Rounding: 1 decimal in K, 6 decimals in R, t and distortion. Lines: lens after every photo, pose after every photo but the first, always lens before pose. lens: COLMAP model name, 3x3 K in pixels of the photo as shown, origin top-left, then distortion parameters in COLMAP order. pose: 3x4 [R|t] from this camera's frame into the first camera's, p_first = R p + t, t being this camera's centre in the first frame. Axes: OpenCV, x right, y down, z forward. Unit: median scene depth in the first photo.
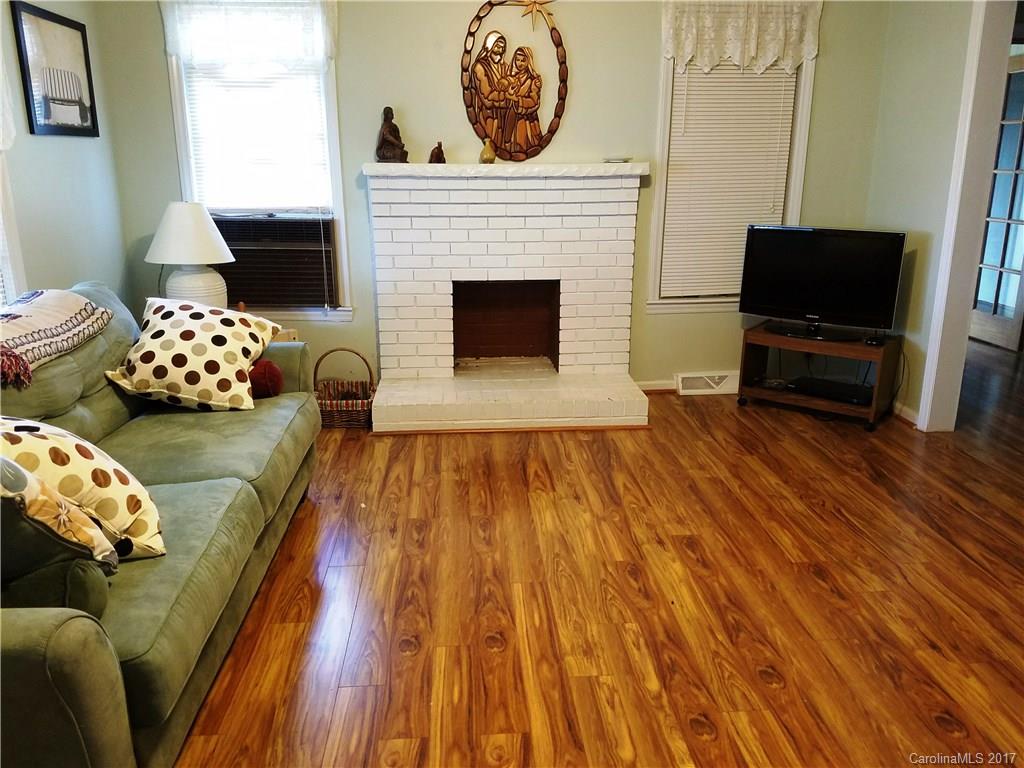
lens RADIAL K [[775.8, 0, 512.0], [0, 775.8, 384.0], [0, 0, 1]] dist [0.187162, -0.310167]
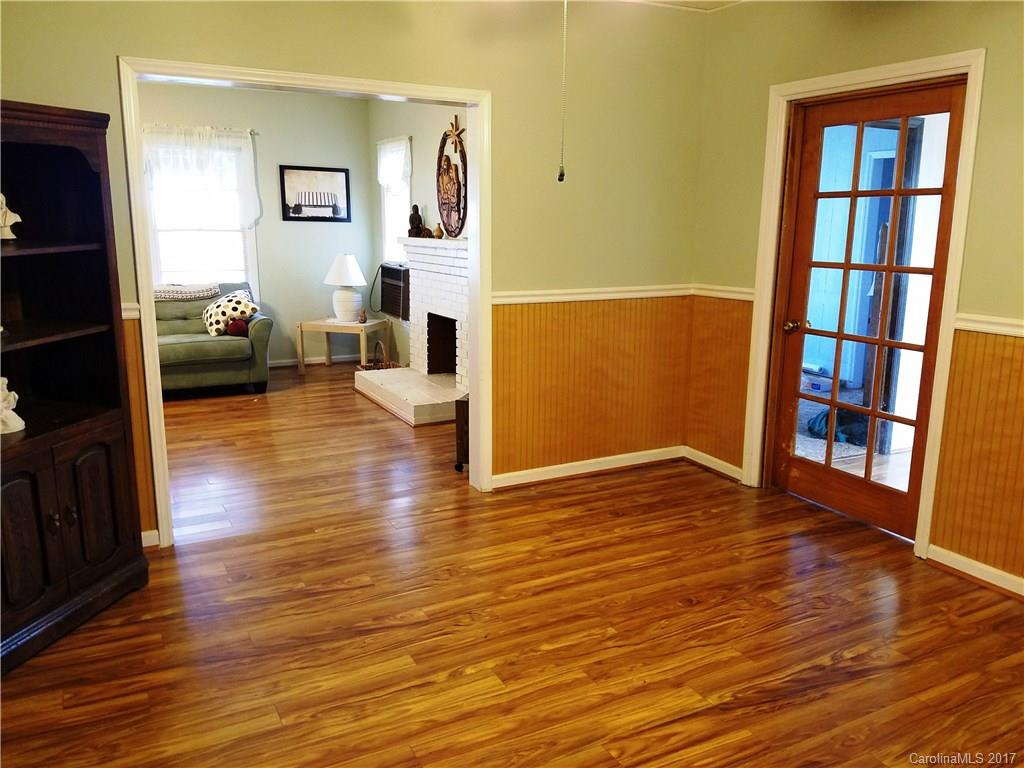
lens RADIAL K [[775.8, 0, 512.0], [0, 775.8, 384.0], [0, 0, 1]] dist [0.187162, -0.310167]
pose [[0.383048, 0.186234, -0.904760, 1.437818], [-0.265096, 0.960428, 0.085459, -0.175676], [0.884872, 0.207113, 0.417259, 0.551668]]
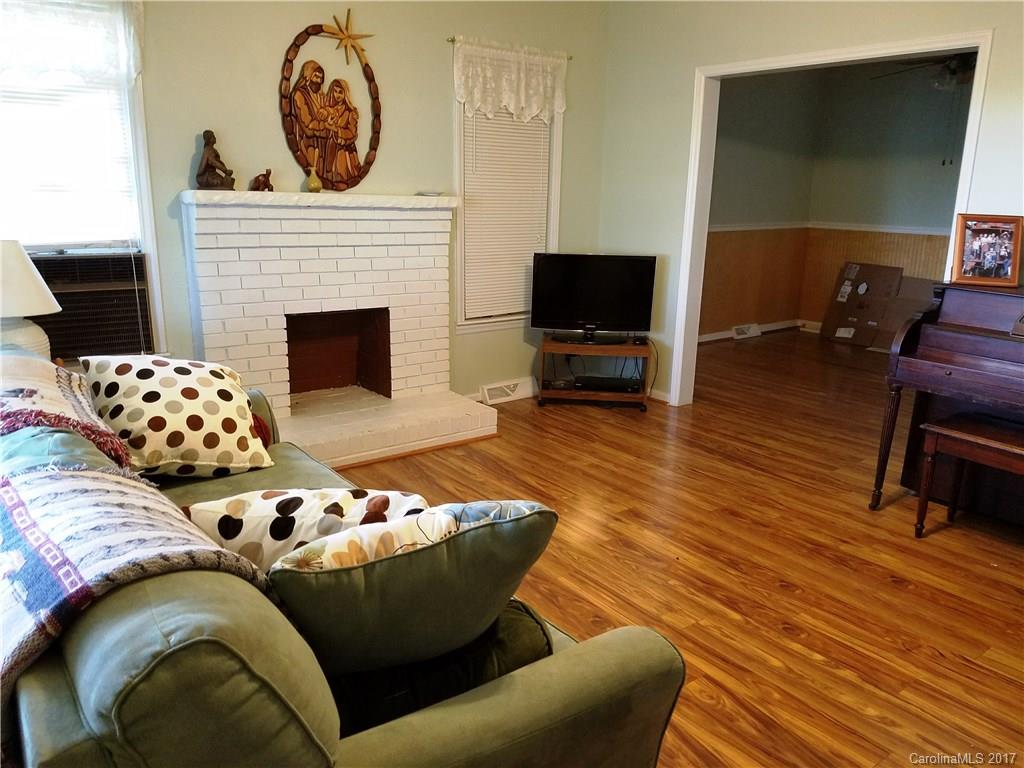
lens RADIAL K [[778.0, 0, 510.5], [0, 778.0, 394.5], [0, 0, 1]] dist [0.192492, -0.320606]
pose [[0.836490, -0.121741, 0.534289, -0.384905], [0.130878, 0.991177, 0.020941, -0.021682], [-0.532124, 0.052410, 0.845043, 0.053071]]
